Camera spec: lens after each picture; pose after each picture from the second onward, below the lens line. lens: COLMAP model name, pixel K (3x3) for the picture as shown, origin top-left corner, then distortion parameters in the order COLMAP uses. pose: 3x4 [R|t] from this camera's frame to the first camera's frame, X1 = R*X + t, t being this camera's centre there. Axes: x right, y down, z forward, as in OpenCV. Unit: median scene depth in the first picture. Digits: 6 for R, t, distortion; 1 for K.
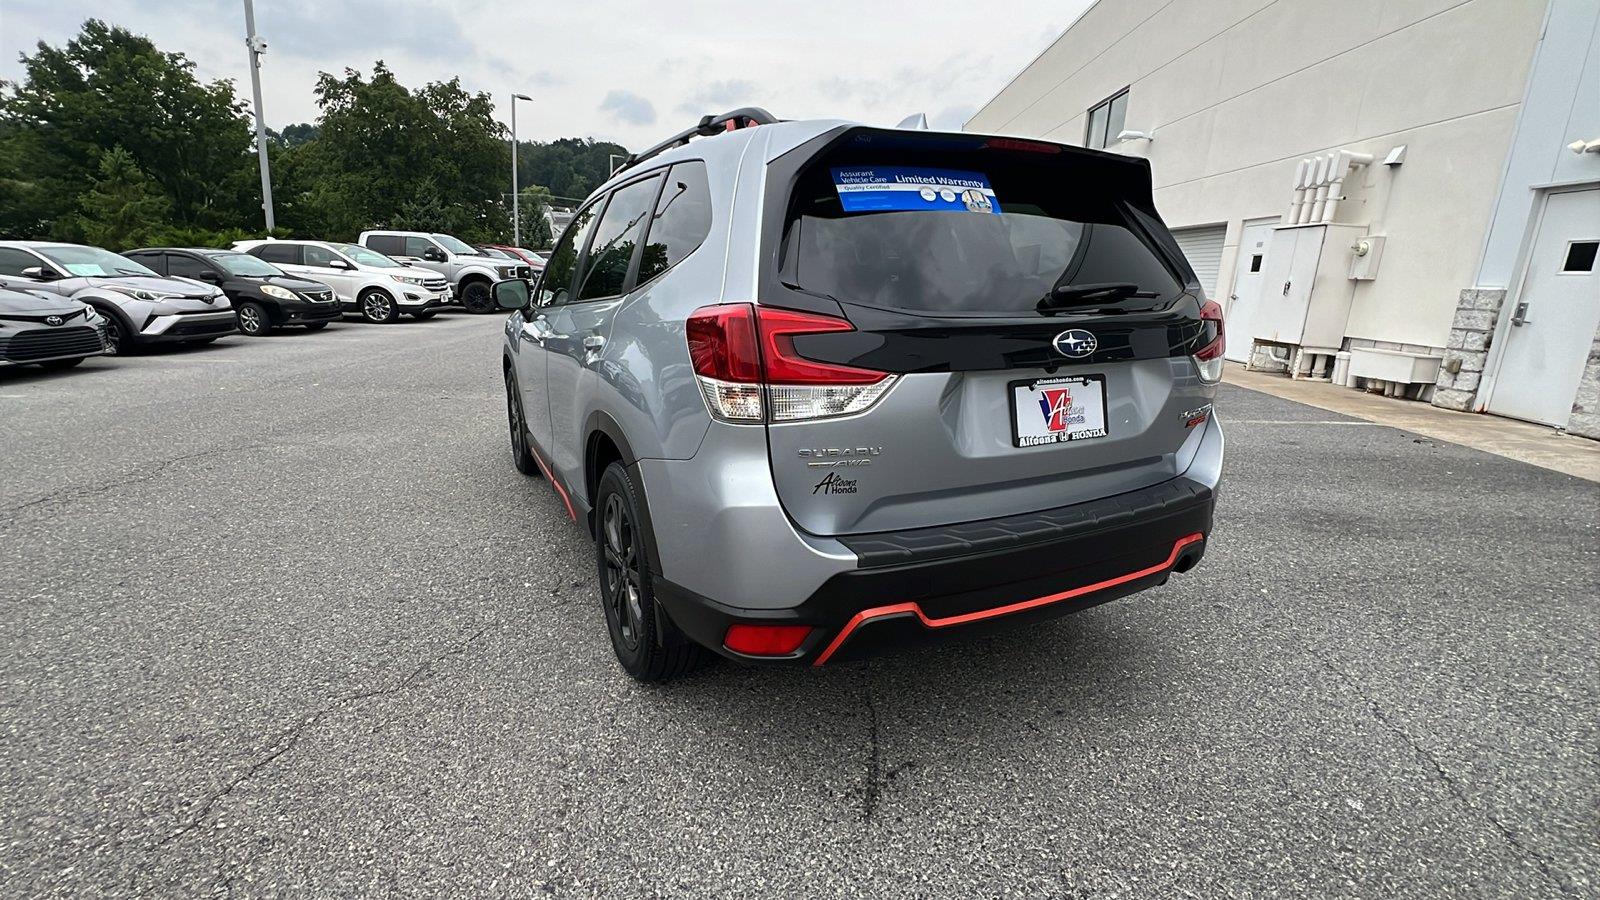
lens RADIAL K [[732.9, 0, 795.7], [0, 732.9, 449.0], [0, 0, 1]] dist [-0.004476, 0.001472]
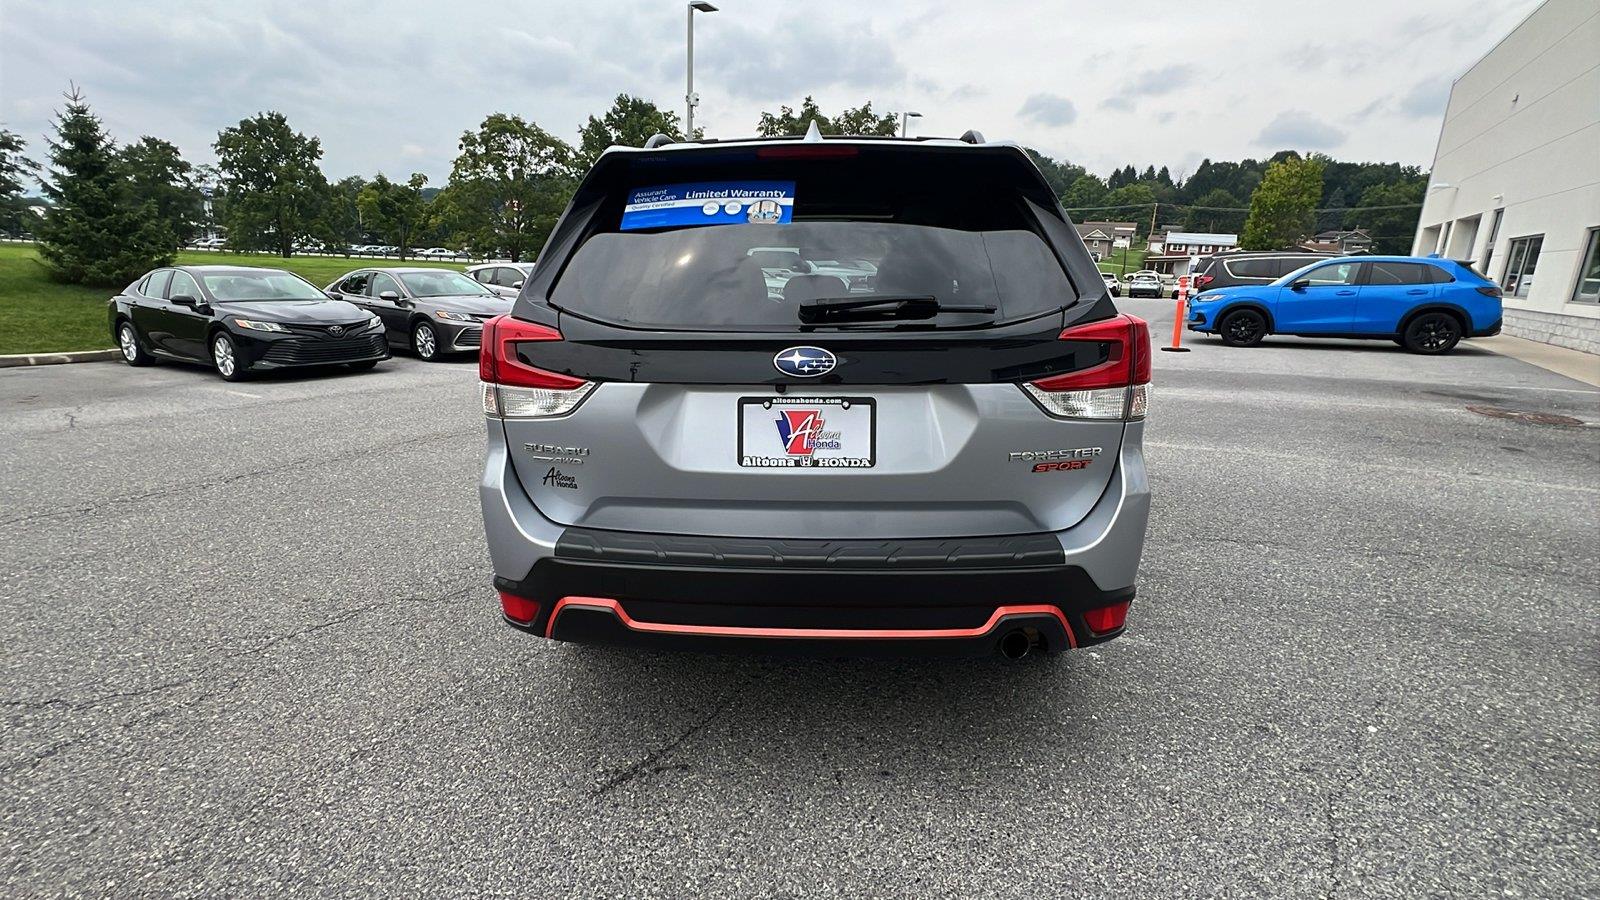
lens RADIAL K [[732.9, 0, 797.5], [0, 732.9, 449.4], [0, 0, 1]] dist [-0.004476, 0.001472]
pose [[0.868866, 0.101028, -0.484629, 0.125534], [-0.104745, 0.994308, 0.019485, -0.007665], [0.483839, 0.033833, 0.874503, 0.028728]]
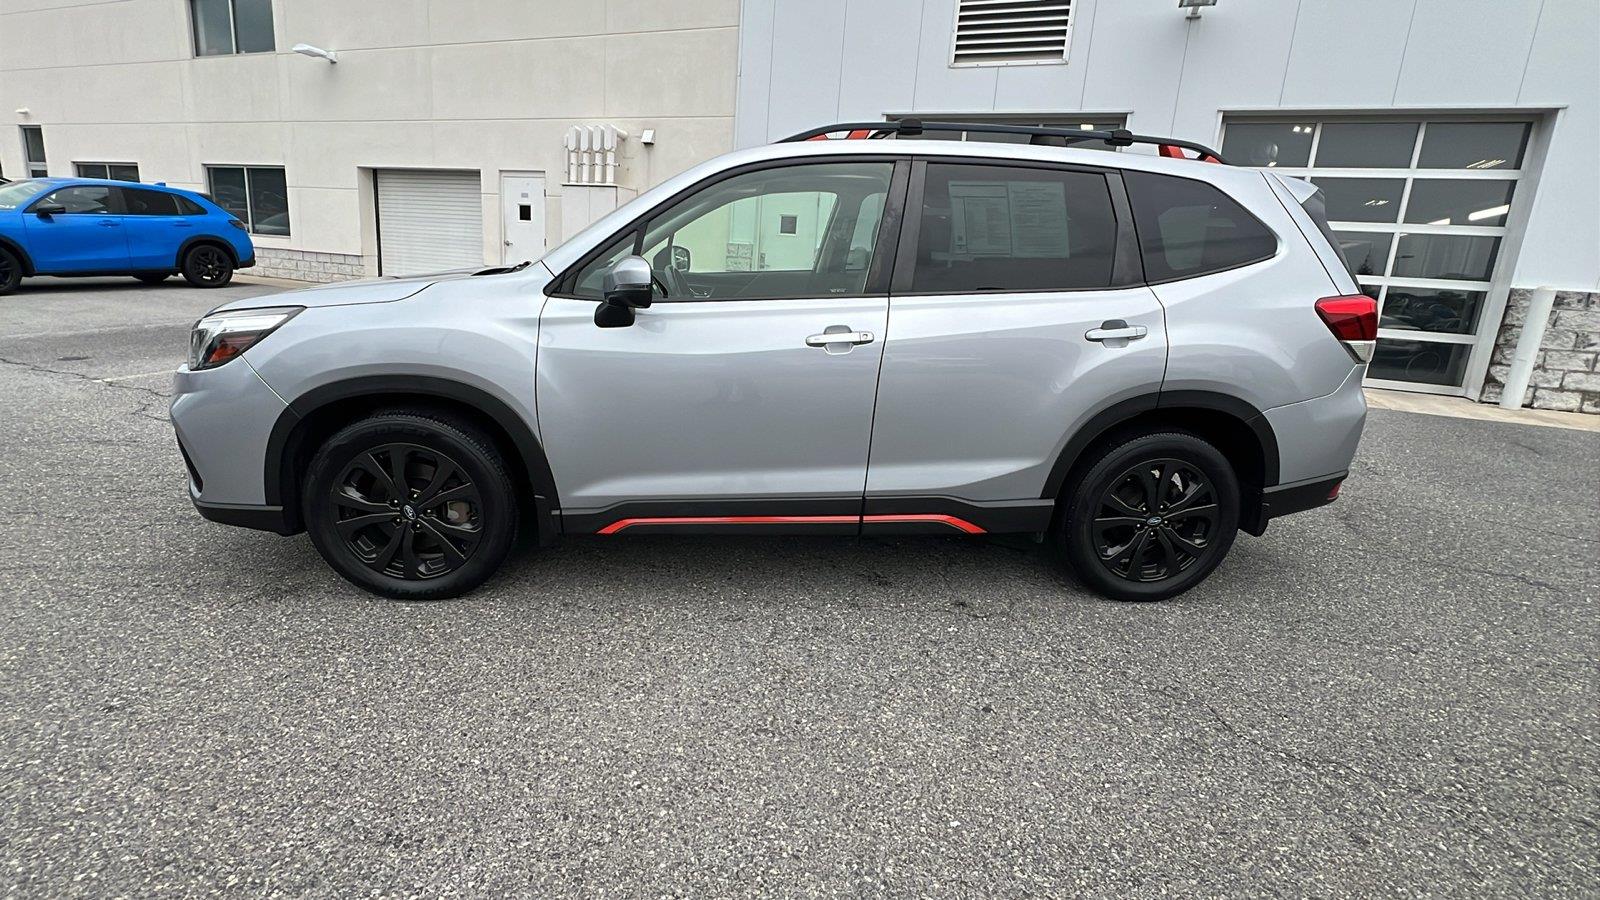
lens RADIAL K [[732.9, 0, 794.7], [0, 732.9, 453.0], [0, 0, 1]] dist [-0.004476, 0.001472]
pose [[0.367216, -0.254002, 0.894783, -0.303885], [0.171831, 0.963959, 0.203120, -0.058030], [-0.914126, 0.079163, 0.397626, 0.215226]]
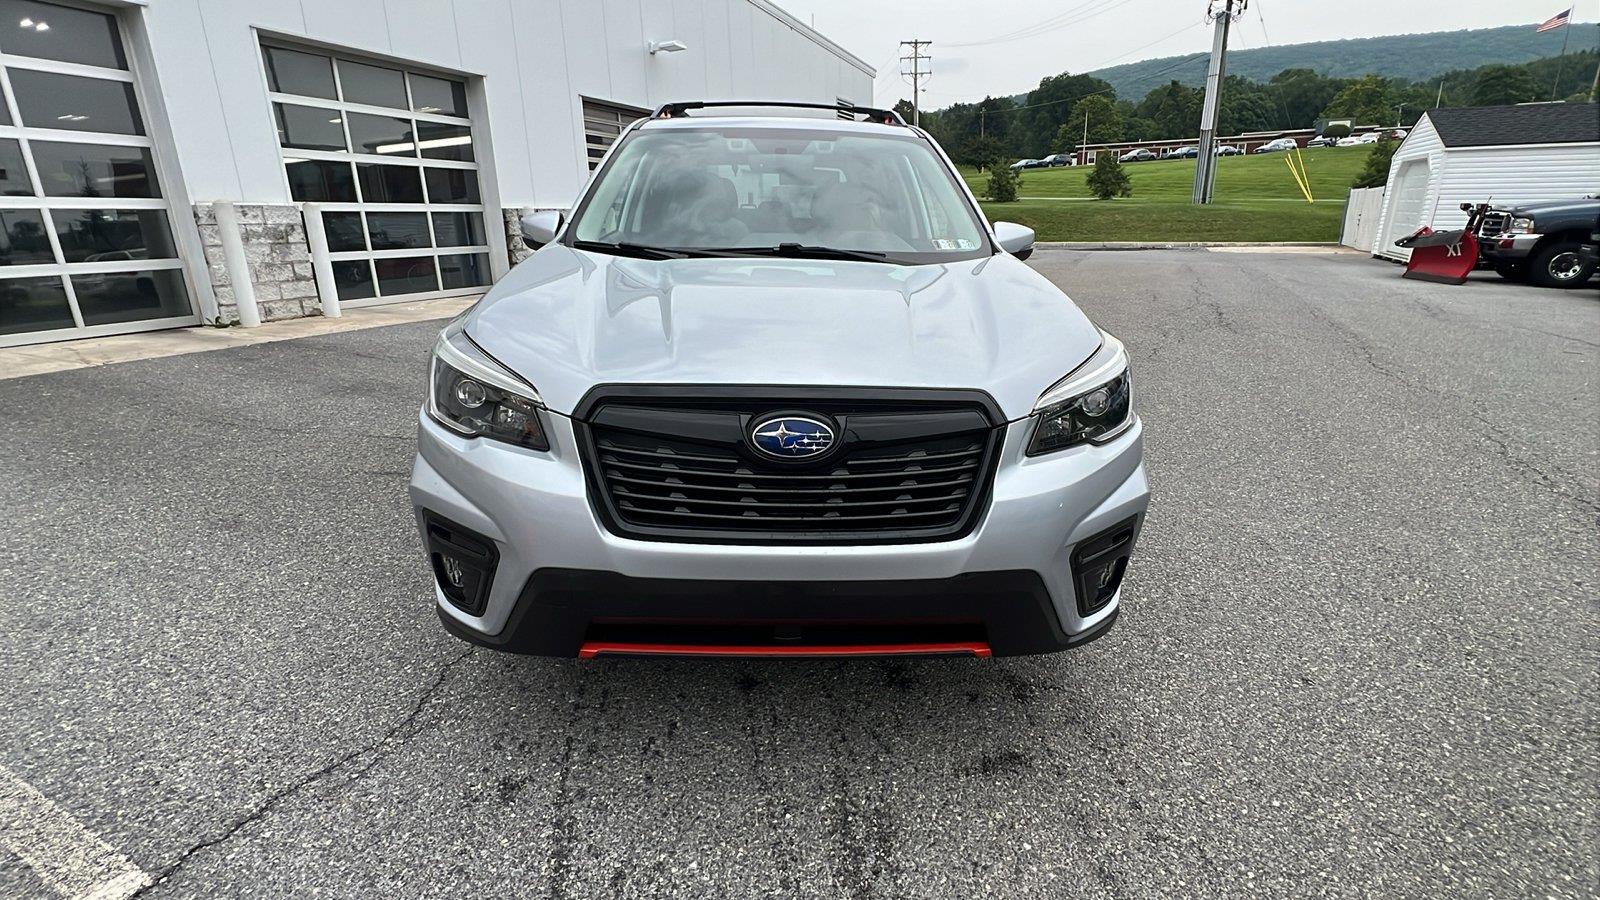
lens RADIAL K [[732.9, 0, 798.1], [0, 732.9, 450.8], [0, 0, 1]] dist [-0.004476, 0.001472]
pose [[-0.908833, -0.158401, 0.385917, -0.172358], [0.067826, 0.856686, 0.511360, -0.144074], [-0.411609, 0.490916, -0.767841, 0.594329]]
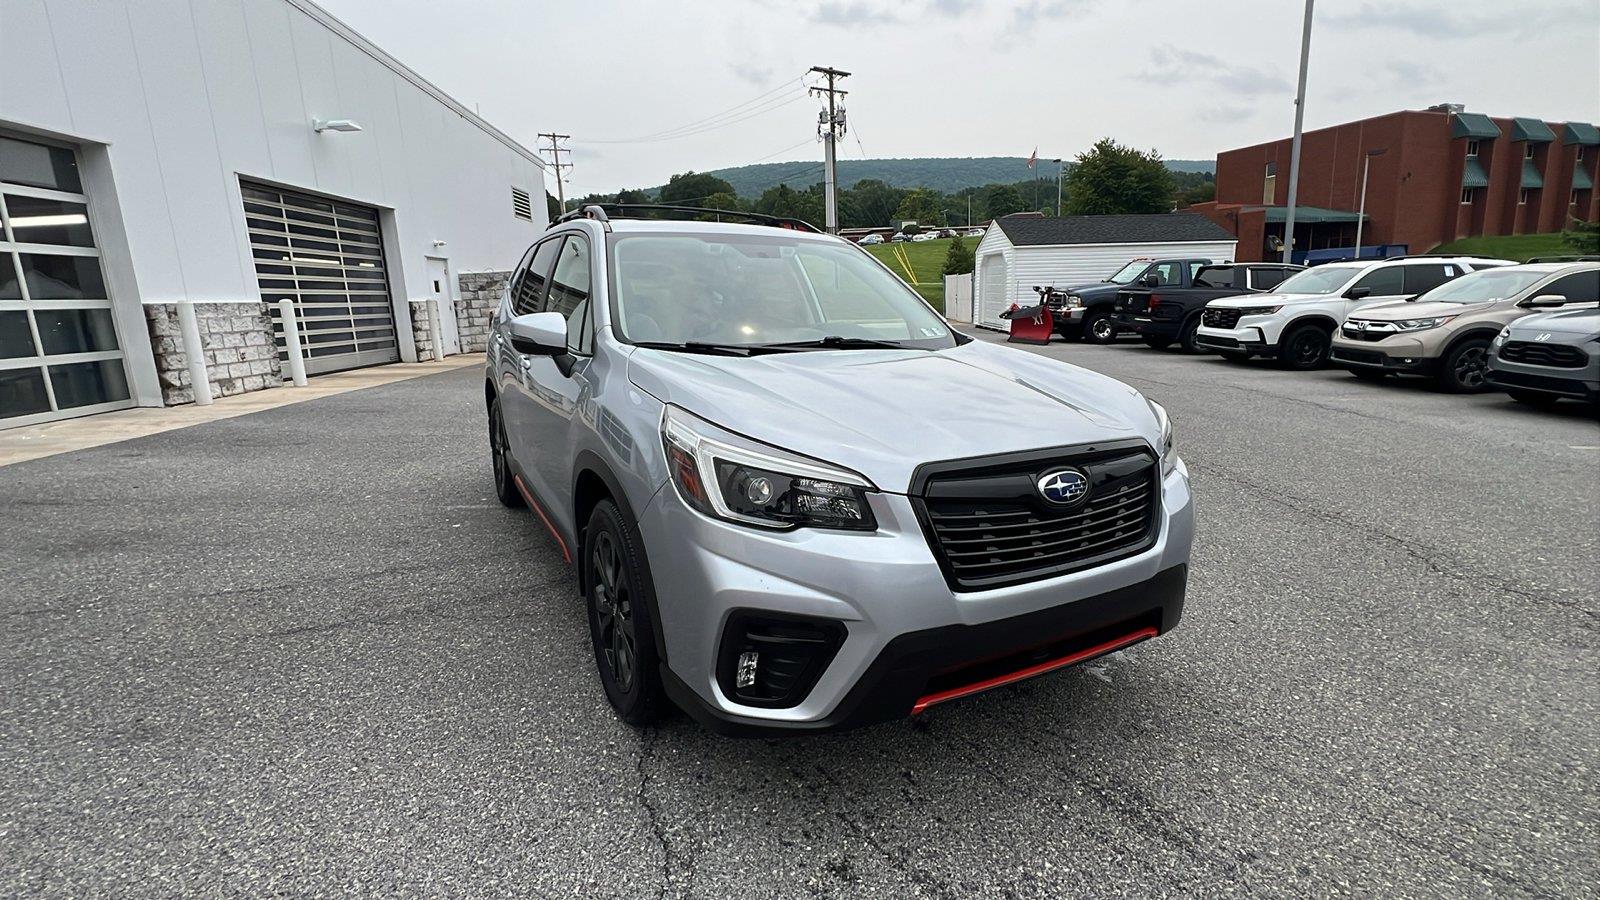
lens RADIAL K [[732.9, 0, 796.6], [0, 732.9, 451.7], [0, 0, 1]] dist [-0.004476, 0.001472]
pose [[-0.999421, -0.010444, -0.032369, -0.060252], [-0.023305, 0.903454, 0.428051, -0.155886], [0.024774, 0.428558, -0.903175, 0.636341]]
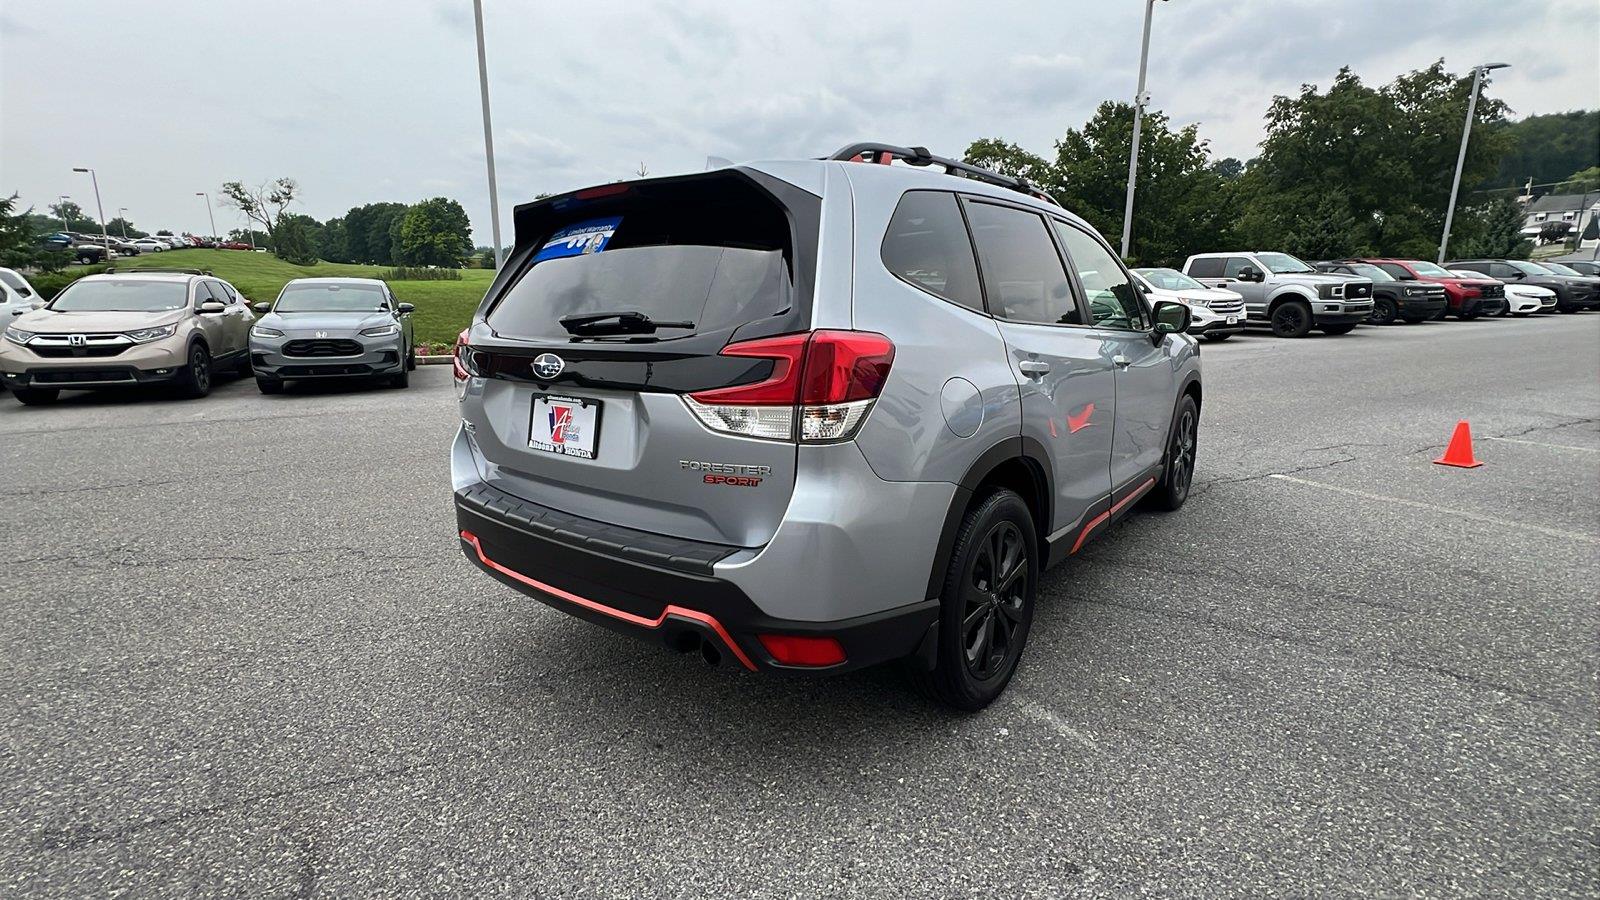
lens RADIAL K [[732.9, 0, 796.9], [0, 732.9, 449.2], [0, 0, 1]] dist [-0.004476, 0.001472]
pose [[0.418537, 0.164313, -0.893212, 0.237459], [-0.188117, 0.977853, 0.091736, -0.029331], [0.888503, 0.129634, 0.440178, 0.129550]]
